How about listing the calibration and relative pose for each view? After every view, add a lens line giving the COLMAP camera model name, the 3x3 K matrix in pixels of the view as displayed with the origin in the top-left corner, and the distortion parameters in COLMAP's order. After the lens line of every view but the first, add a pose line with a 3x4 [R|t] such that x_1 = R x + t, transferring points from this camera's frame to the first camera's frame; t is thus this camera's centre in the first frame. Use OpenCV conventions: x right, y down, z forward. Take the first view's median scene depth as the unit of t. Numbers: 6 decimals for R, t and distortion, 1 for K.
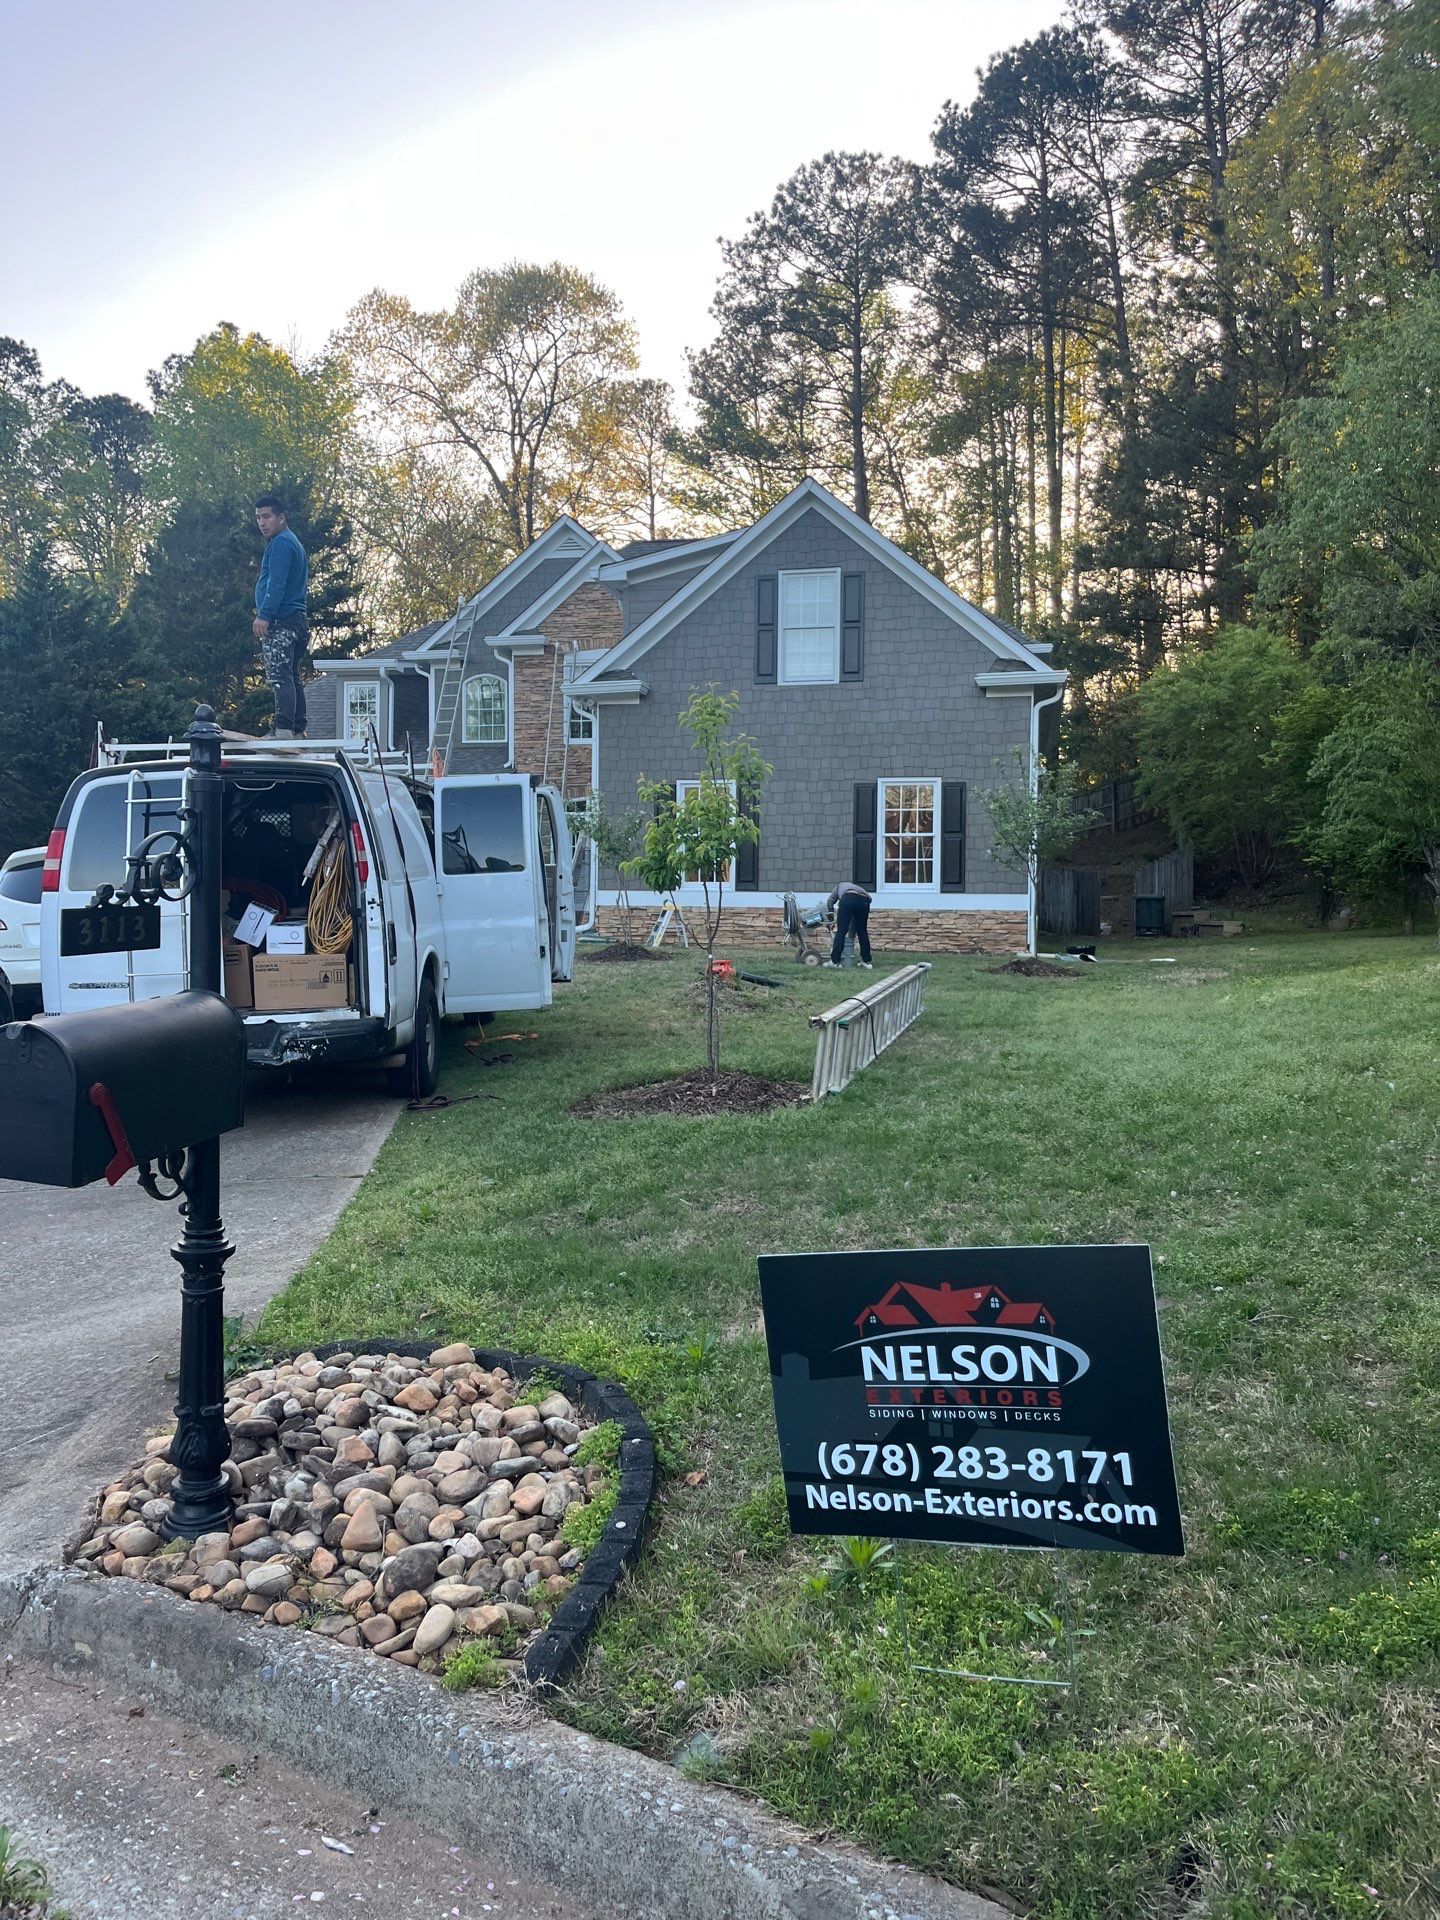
lens RADIAL K [[1418.1, 0, 719.1], [0, 1418.1, 944.7], [0, 0, 1]] dist [0.100978, -0.144242]
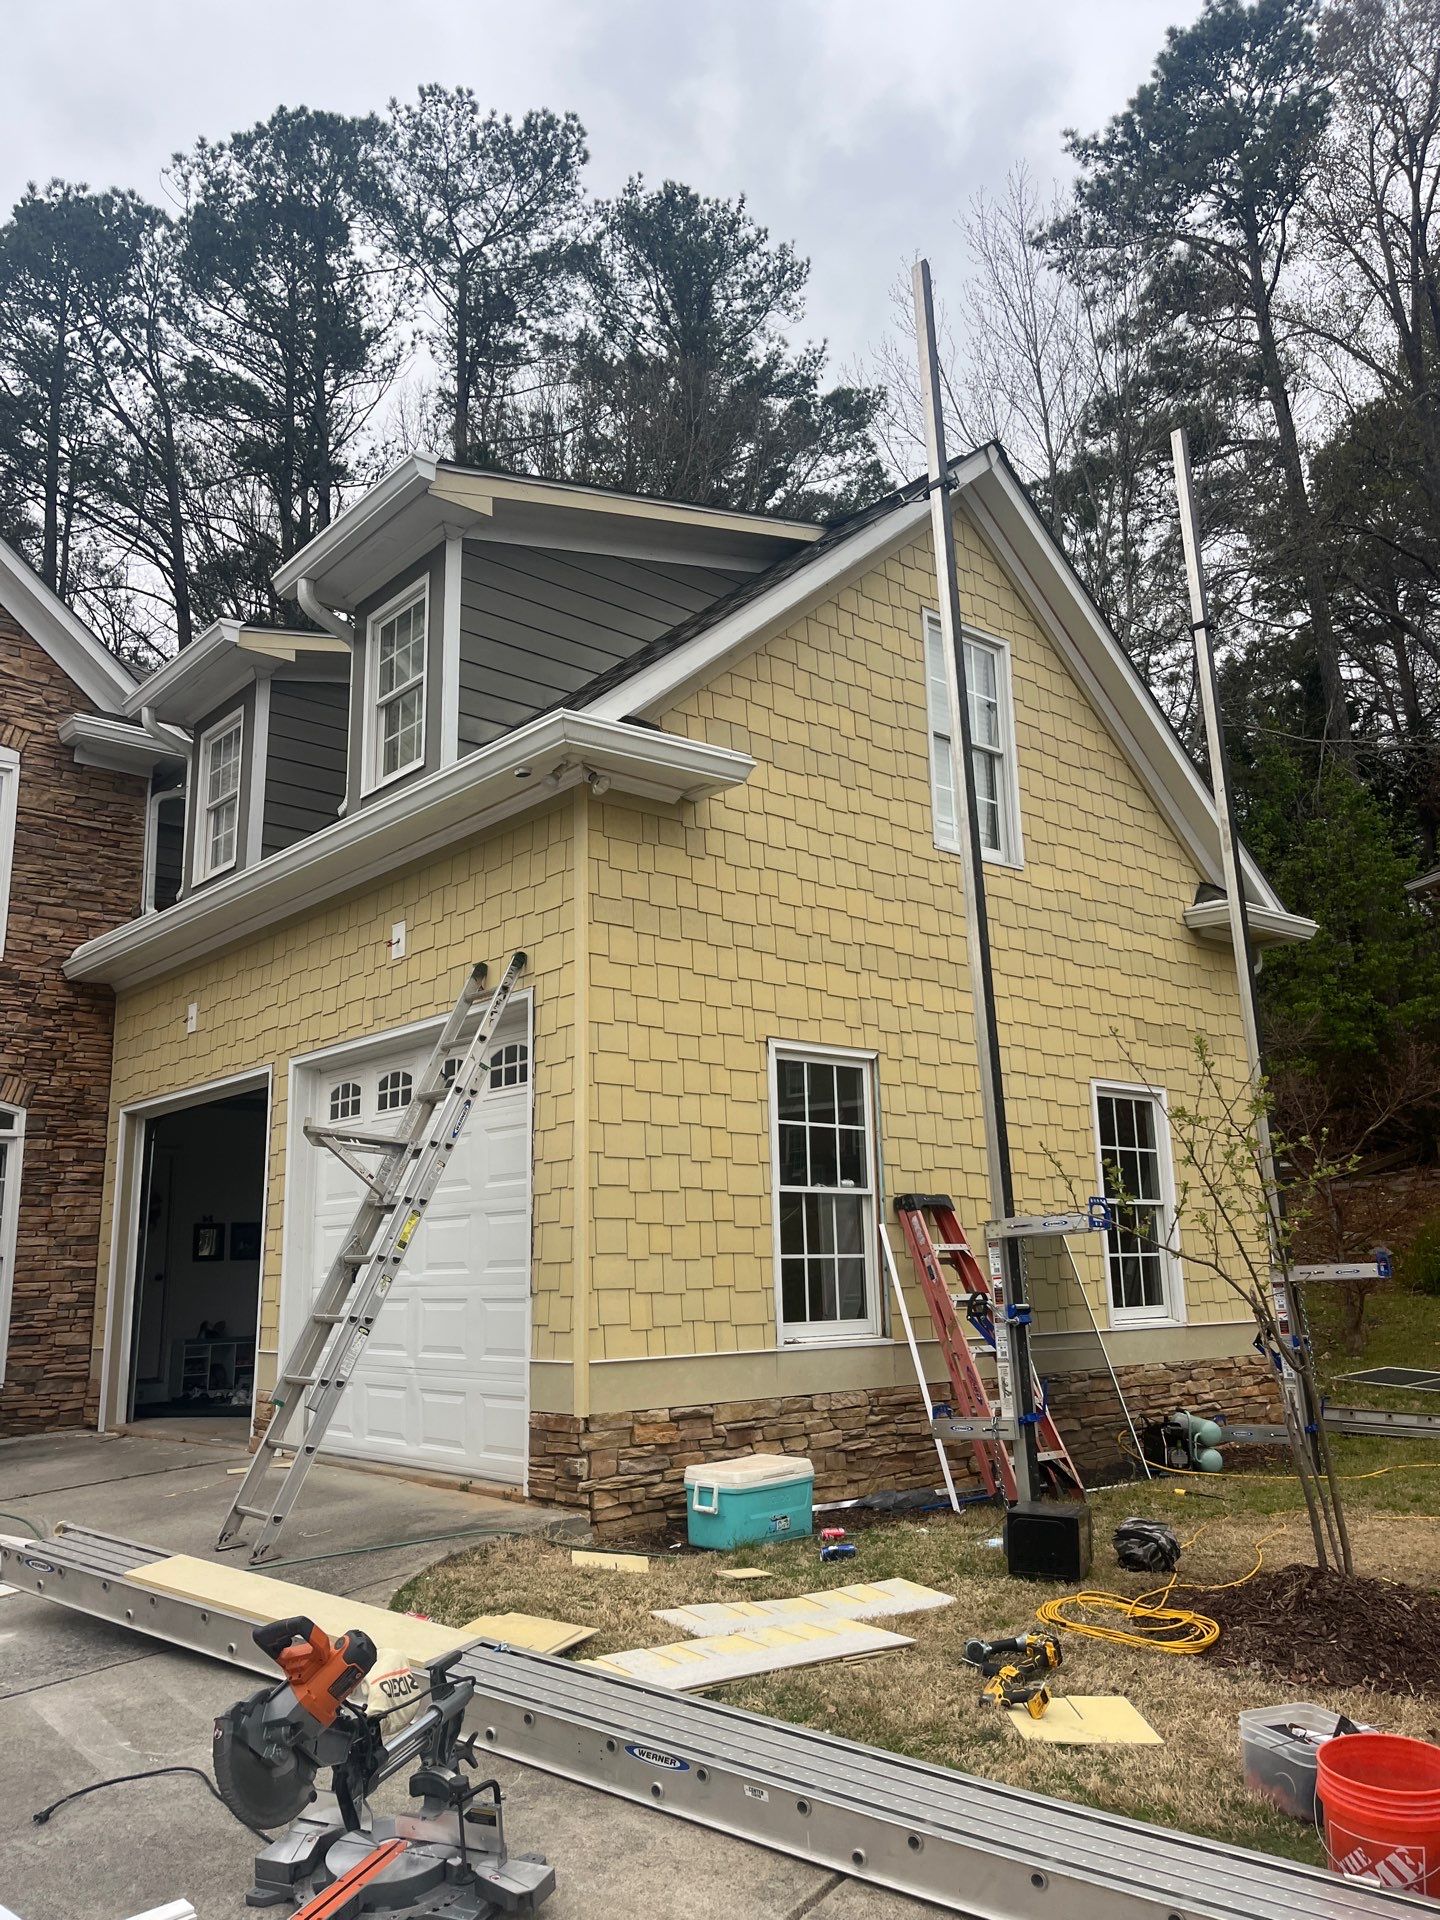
lens RADIAL K [[1383.5, 0, 716.2], [0, 1383.5, 946.8], [0, 0, 1]] dist [0.093030, 0.002569]
pose [[0.606861, 0.152114, 0.780116, -0.342134], [0.044034, 0.973573, -0.224091, -0.062784], [-0.793587, 0.170344, 0.584125, 0.844132]]
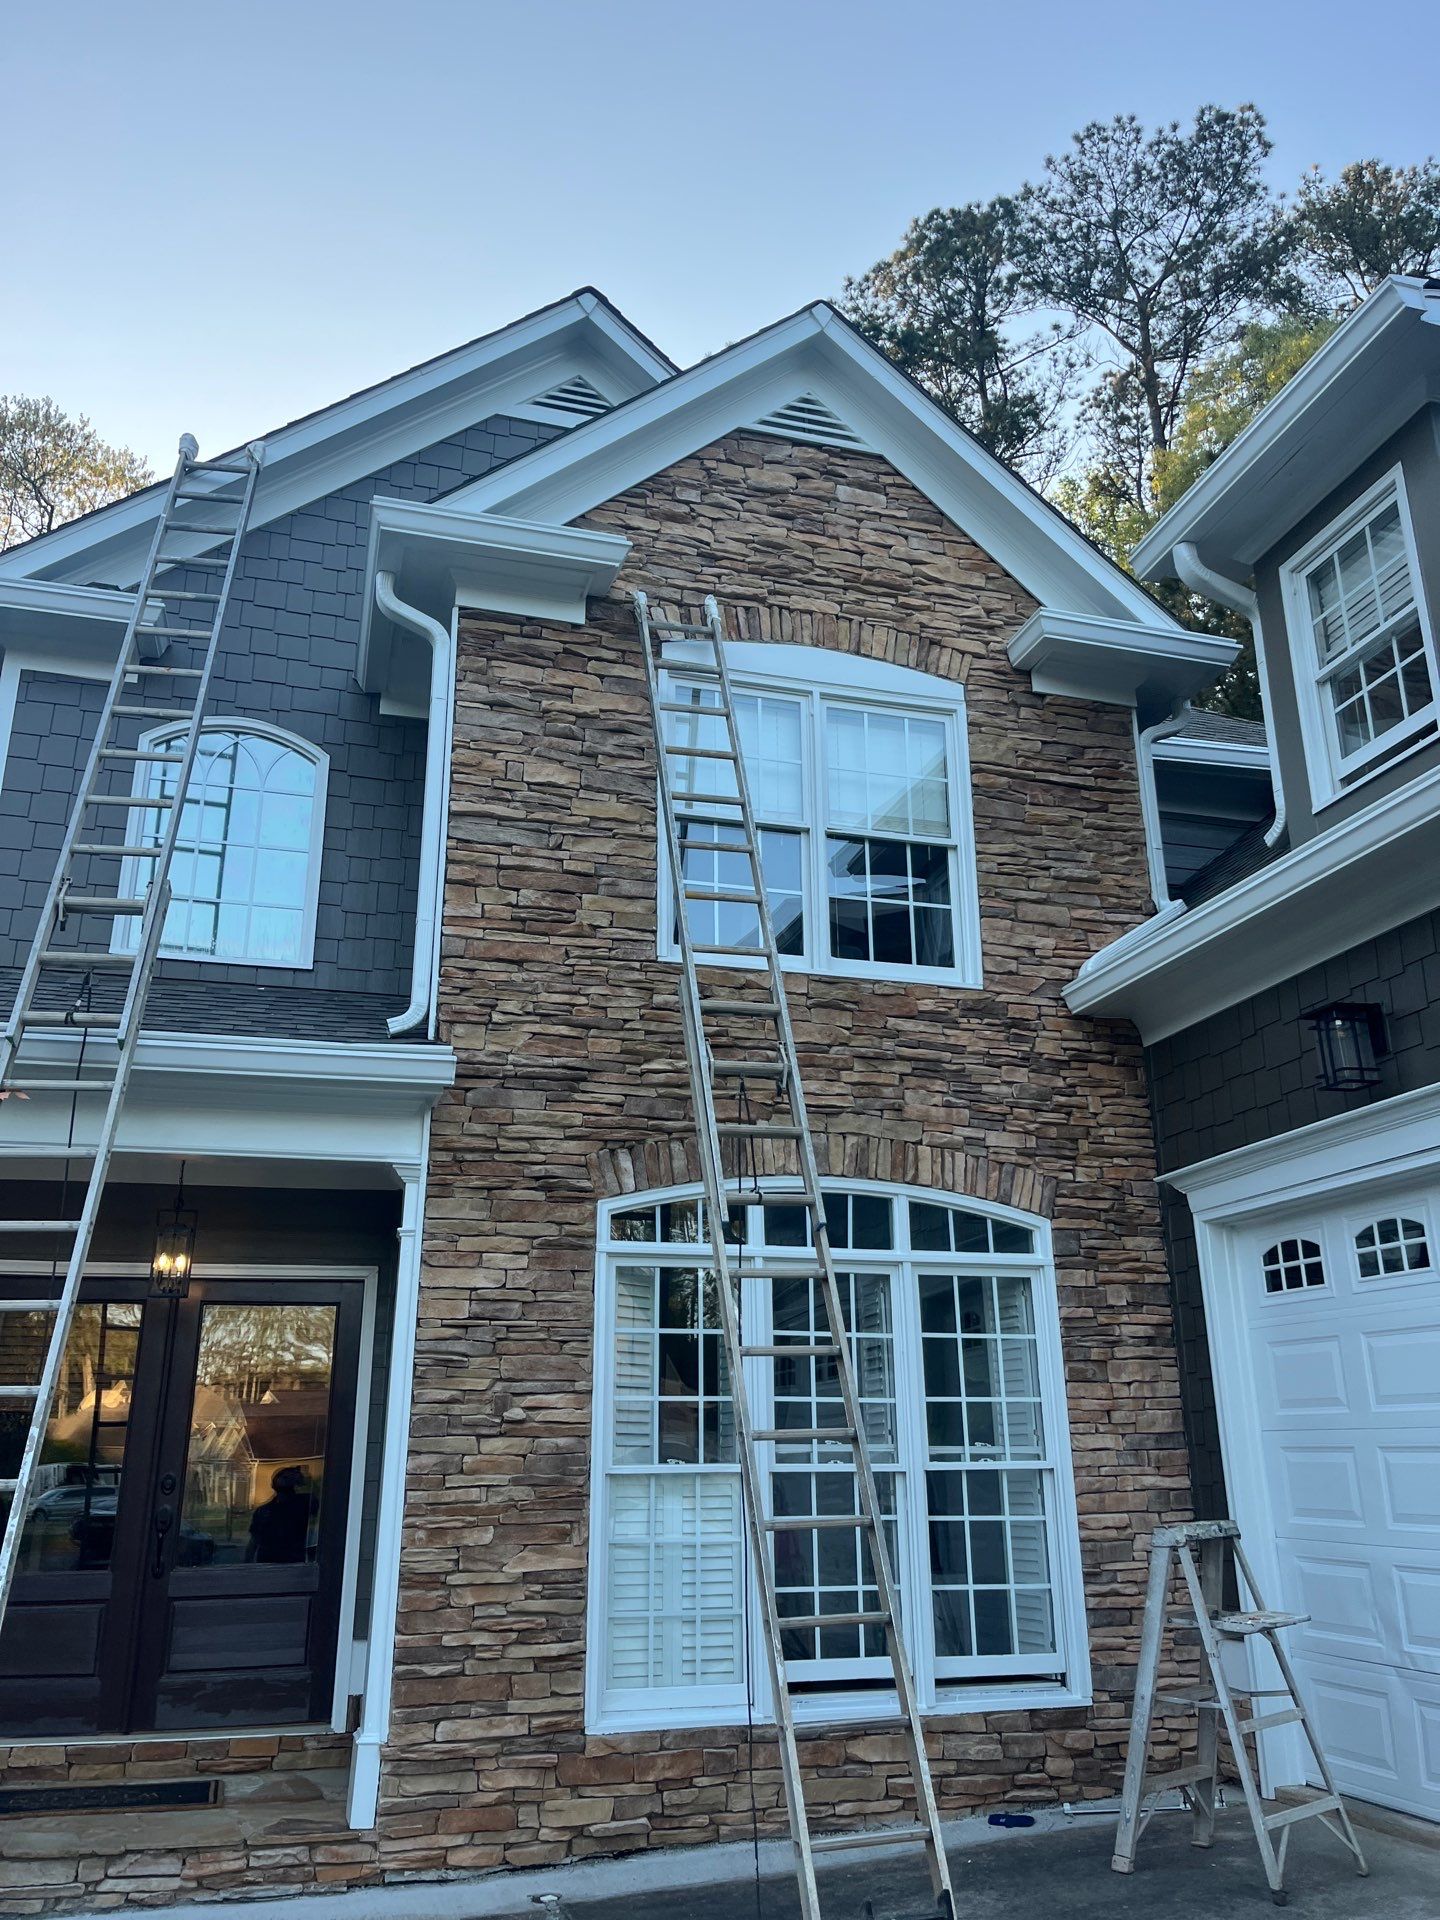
lens RADIAL K [[1527.9, 0, 720.0], [0, 1527.9, 960.0], [0, 0, 1]] dist [0.111430, -0.127836]
pose [[0.880367, 0.148604, 0.450413, -0.308048], [0.029354, 0.930757, -0.364458, -0.064404], [-0.473385, 0.334078, 0.815045, 1.109949]]
